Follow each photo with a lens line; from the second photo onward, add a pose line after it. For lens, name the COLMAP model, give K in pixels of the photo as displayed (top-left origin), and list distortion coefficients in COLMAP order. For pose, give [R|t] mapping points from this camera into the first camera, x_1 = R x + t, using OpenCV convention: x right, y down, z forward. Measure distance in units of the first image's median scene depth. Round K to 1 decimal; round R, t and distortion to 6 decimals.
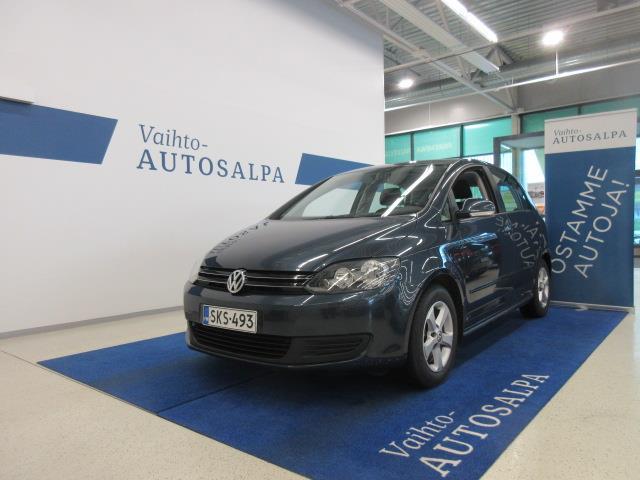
lens RADIAL K [[470.2, 0, 317.5], [0, 470.2, 243.6], [0, 0, 1]] dist [0.006037, -0.020497]
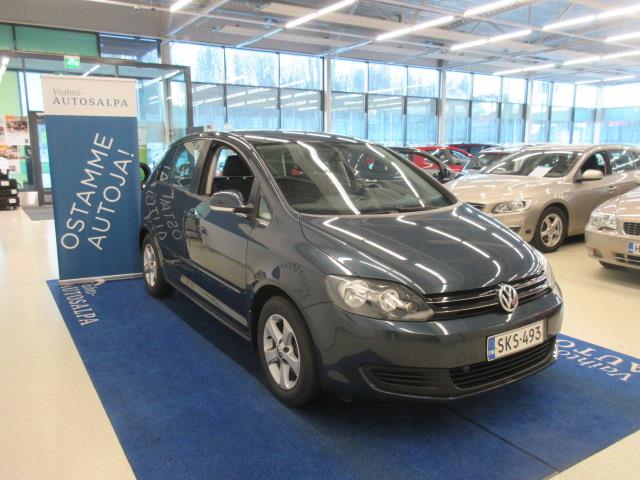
lens RADIAL K [[520.9, 0, 314.3], [0, 520.9, 240.1], [0, 0, 1]] dist [0.002233, 0.002165]
pose [[0.321012, -0.143313, 0.936169, -1.248029], [0.025173, 0.989427, 0.142834, -0.184891], [-0.946741, -0.022285, 0.321225, 1.081845]]
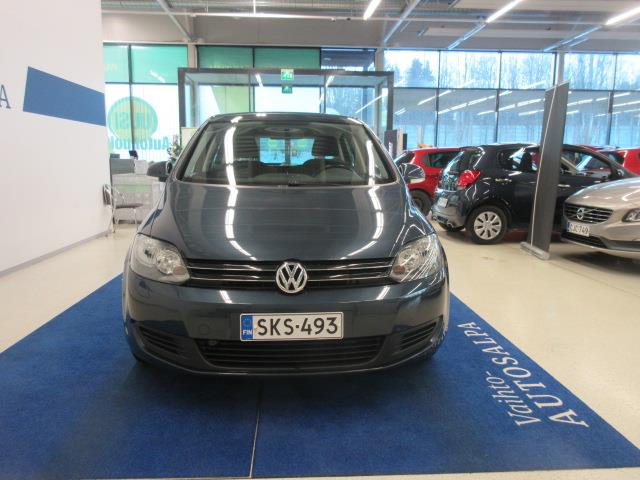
lens RADIAL K [[520.9, 0, 316.8], [0, 520.9, 236.6], [0, 0, 1]] dist [0.002233, 0.002165]
pose [[0.739377, -0.072377, 0.669390, -0.743240], [-0.002421, 0.993913, 0.110140, -0.084476], [-0.673287, -0.083056, 0.734701, 0.367083]]
